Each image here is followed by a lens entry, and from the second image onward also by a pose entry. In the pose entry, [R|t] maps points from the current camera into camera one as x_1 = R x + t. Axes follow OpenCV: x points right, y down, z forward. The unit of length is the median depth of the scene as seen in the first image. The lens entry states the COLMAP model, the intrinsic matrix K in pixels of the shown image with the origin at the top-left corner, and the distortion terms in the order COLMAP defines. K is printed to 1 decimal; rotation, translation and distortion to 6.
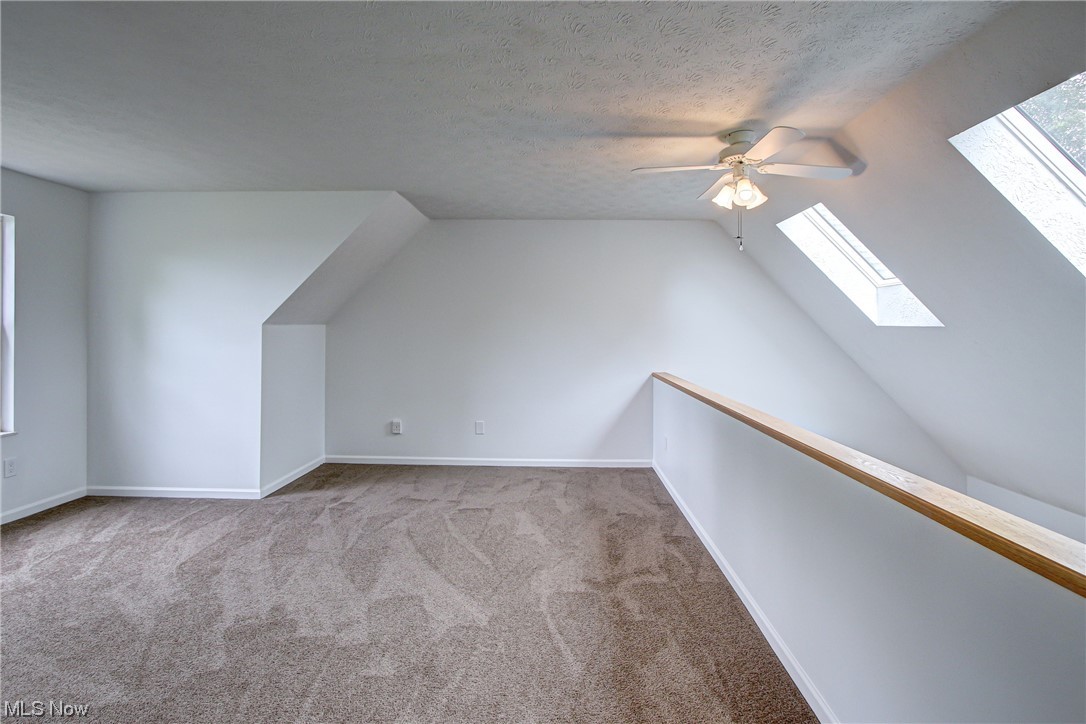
lens RADIAL K [[514.6, 0, 539.5], [0, 514.6, 359.8], [0, 0, 1]] dist [-0.015440, 0.002007]
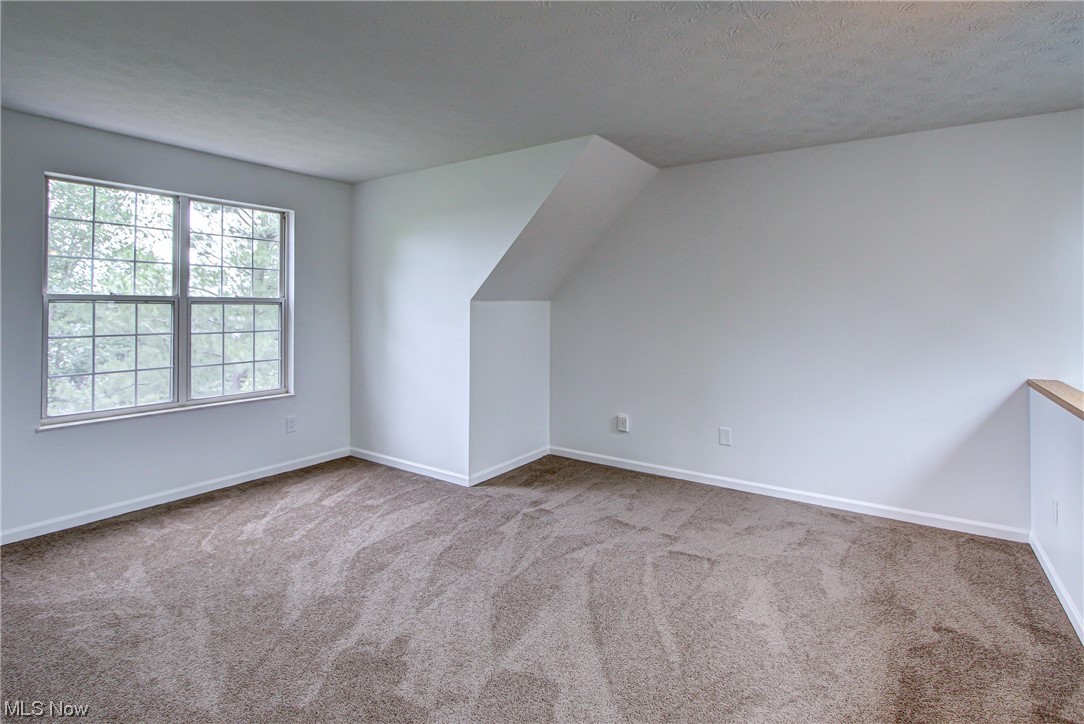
lens RADIAL K [[513.6, 0, 566.3], [0, 513.6, 312.8], [0, 0, 1]] dist [-0.015440, 0.002007]
pose [[0.843957, 0.002676, -0.536404, 0.111717], [-0.030276, 0.998631, -0.042653, -0.011805], [0.535556, 0.052238, 0.842883, 0.301888]]
